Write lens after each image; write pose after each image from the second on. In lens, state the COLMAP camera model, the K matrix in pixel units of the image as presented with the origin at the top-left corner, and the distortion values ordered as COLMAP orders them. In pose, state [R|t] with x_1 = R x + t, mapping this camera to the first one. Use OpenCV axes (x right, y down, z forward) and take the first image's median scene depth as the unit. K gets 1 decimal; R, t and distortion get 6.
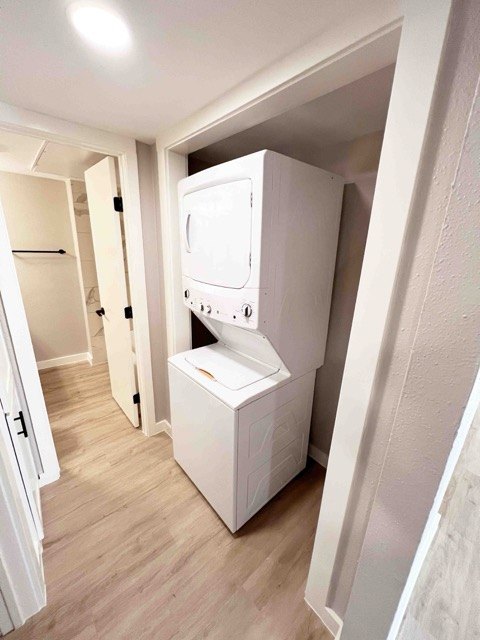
lens RADIAL K [[254.3, 0, 238.8], [0, 254.3, 320.3], [0, 0, 1]] dist [0.000035, -0.000072]
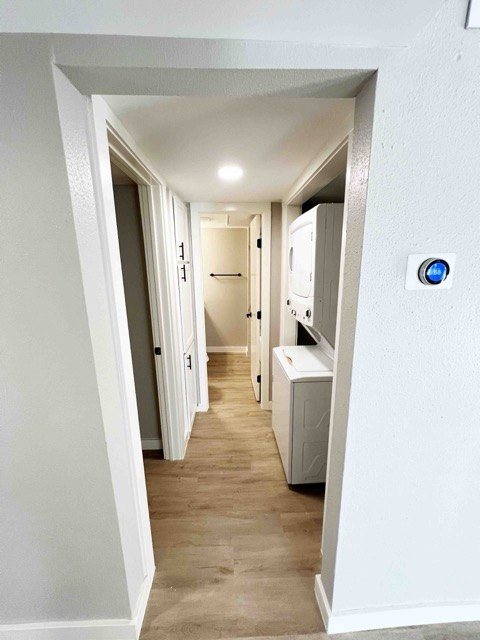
lens RADIAL K [[254.3, 0, 240.3], [0, 254.3, 319.5], [0, 0, 1]] dist [0.000035, -0.000072]
pose [[0.782404, 0.090950, -0.616094, 0.386565], [-0.143828, 0.988923, -0.036665, 0.066056], [0.605935, 0.117299, 0.786819, -0.206596]]
